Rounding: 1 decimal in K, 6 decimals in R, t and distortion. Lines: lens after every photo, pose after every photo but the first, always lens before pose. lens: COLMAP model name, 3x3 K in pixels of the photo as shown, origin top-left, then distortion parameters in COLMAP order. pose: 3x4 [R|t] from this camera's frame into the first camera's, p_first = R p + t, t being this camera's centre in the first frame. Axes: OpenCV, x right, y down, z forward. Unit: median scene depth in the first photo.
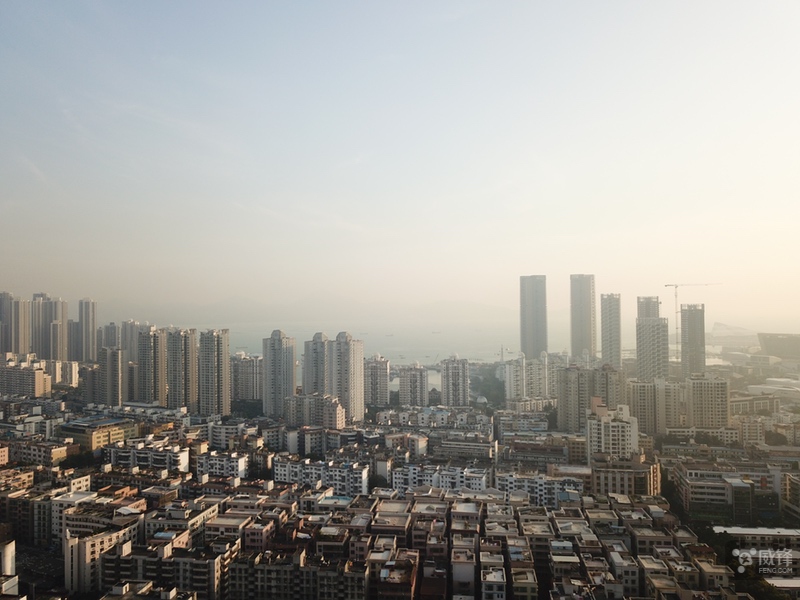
lens RADIAL K [[621.8, 0, 397.6], [0, 621.8, 298.3], [0, 0, 1]] dist [-0.010486, 0.039111]
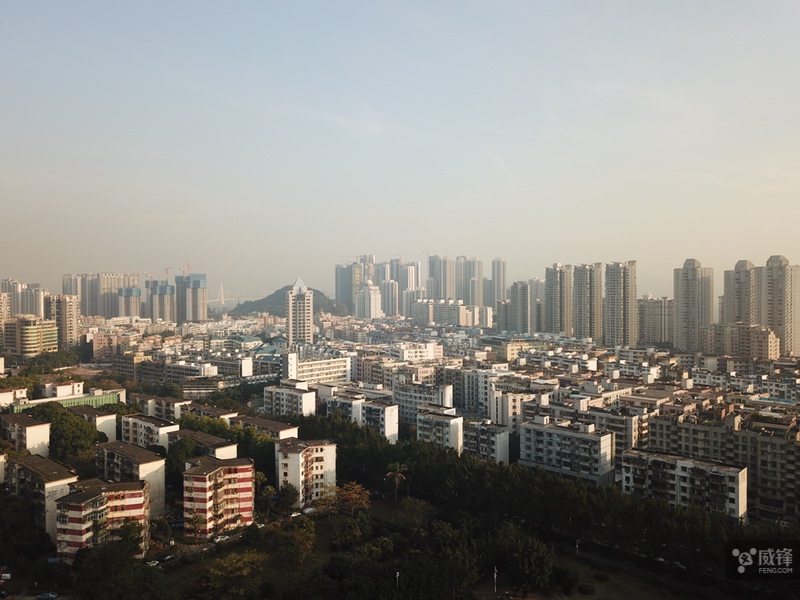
lens RADIAL K [[621.8, 0, 398.8], [0, 621.8, 298.2], [0, 0, 1]] dist [-0.010486, 0.039111]
pose [[0.815893, 0.009052, -0.578132, -0.019586], [-0.001230, 0.999902, 0.013920, 0.123574], [0.578201, -0.010646, 0.815825, 0.006409]]
